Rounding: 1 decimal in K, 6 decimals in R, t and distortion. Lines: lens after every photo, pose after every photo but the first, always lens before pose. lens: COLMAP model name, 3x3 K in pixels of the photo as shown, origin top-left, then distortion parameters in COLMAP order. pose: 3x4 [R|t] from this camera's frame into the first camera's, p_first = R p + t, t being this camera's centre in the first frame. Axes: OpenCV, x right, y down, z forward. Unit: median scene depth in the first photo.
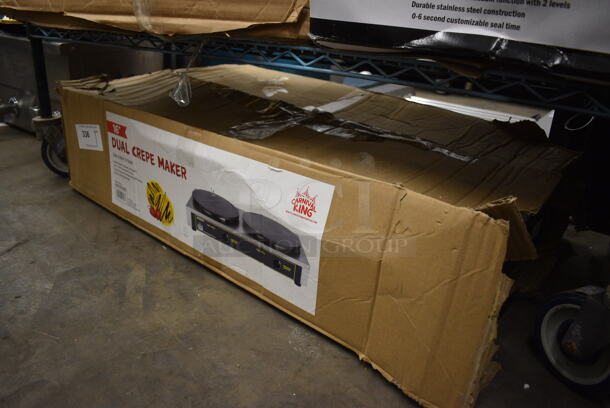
lens RADIAL K [[468.2, 0, 305.2], [0, 468.2, 203.8], [0, 0, 1]] dist [-0.109433, 0.024273]
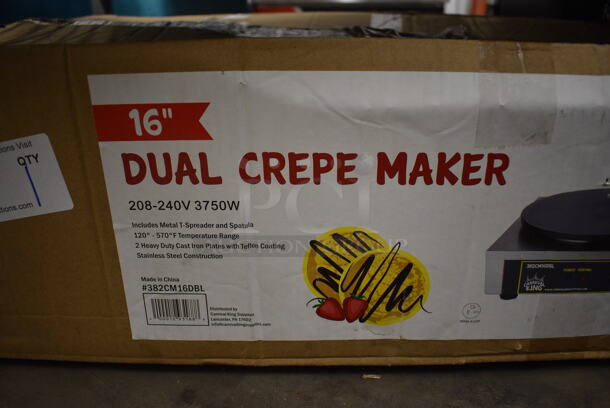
lens RADIAL K [[468.2, 0, 307.7], [0, 468.2, 204.3], [0, 0, 1]] dist [-0.109433, 0.024273]
pose [[0.778986, -0.312079, 0.543864, -0.595576], [0.299246, 0.947230, 0.114923, -0.129087], [-0.551029, 0.073226, 0.831267, 0.776429]]
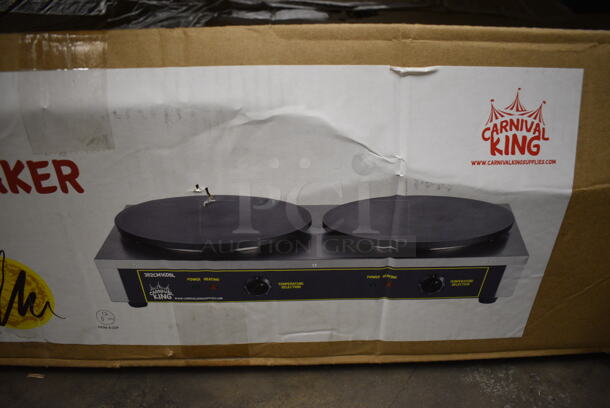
lens RADIAL K [[468.2, 0, 309.1], [0, 468.2, 205.0], [0, 0, 1]] dist [-0.109433, 0.024273]
pose [[0.746544, -0.385005, 0.542626, -0.318909], [0.295807, 0.922593, 0.247629, -0.077745], [-0.595961, -0.024353, 0.802644, 0.627389]]
